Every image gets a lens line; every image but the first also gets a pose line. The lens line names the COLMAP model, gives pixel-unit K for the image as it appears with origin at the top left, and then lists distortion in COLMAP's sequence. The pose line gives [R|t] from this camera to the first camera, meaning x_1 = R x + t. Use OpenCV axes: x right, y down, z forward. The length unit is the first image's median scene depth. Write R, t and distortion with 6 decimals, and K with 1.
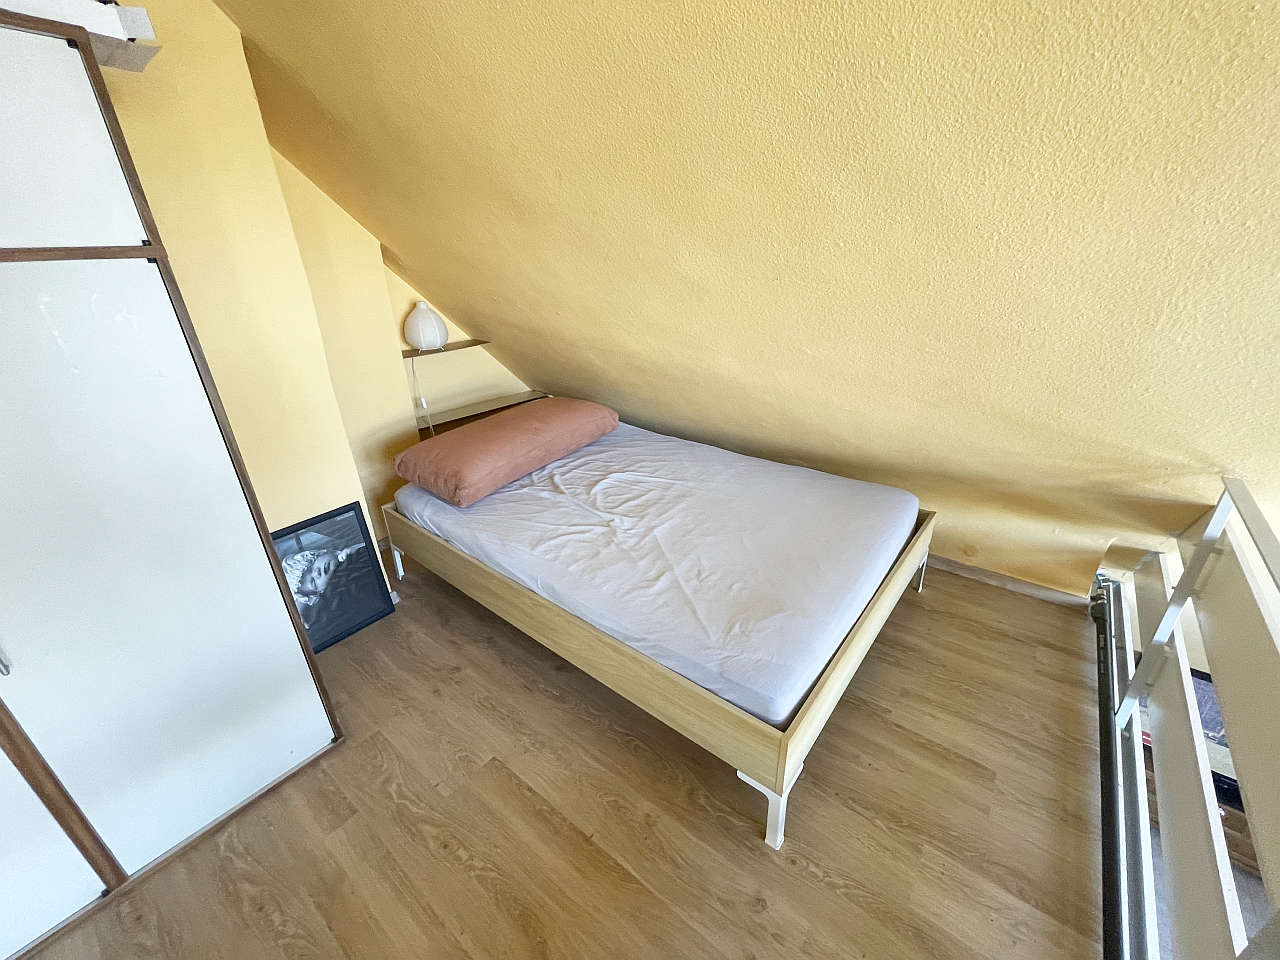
lens RADIAL K [[515.9, 0, 642.7], [0, 515.9, 479.0], [0, 0, 1]] dist [-0.004141, 0.000133]
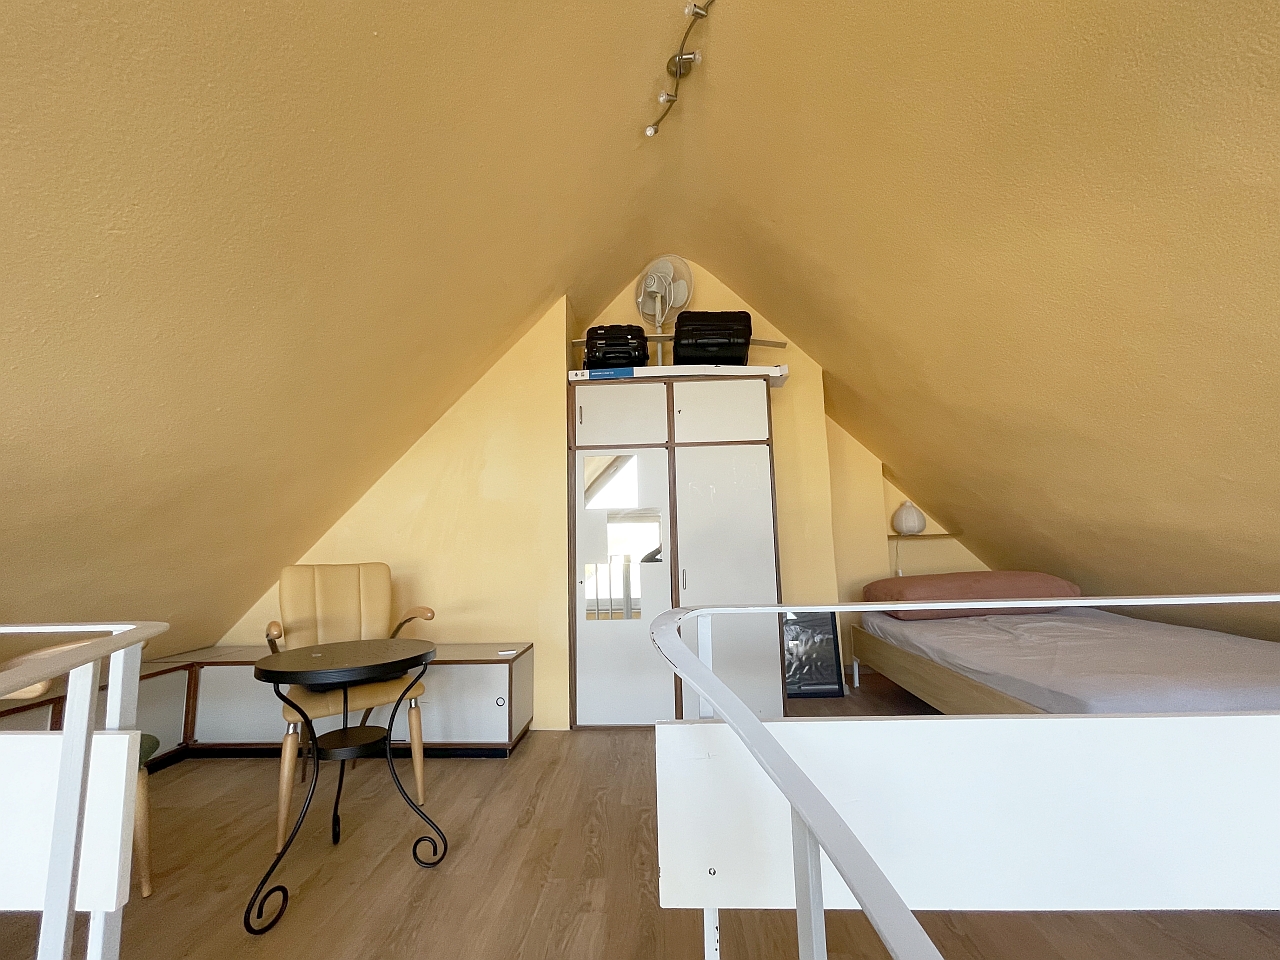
lens RADIAL K [[515.9, 0, 642.7], [0, 515.9, 479.0], [0, 0, 1]] dist [-0.004141, 0.000133]
pose [[0.579331, -0.096110, -0.809406, 0.330462], [-0.325534, 0.883107, -0.337862, 0.347026], [0.747264, 0.459223, 0.480324, -0.277815]]
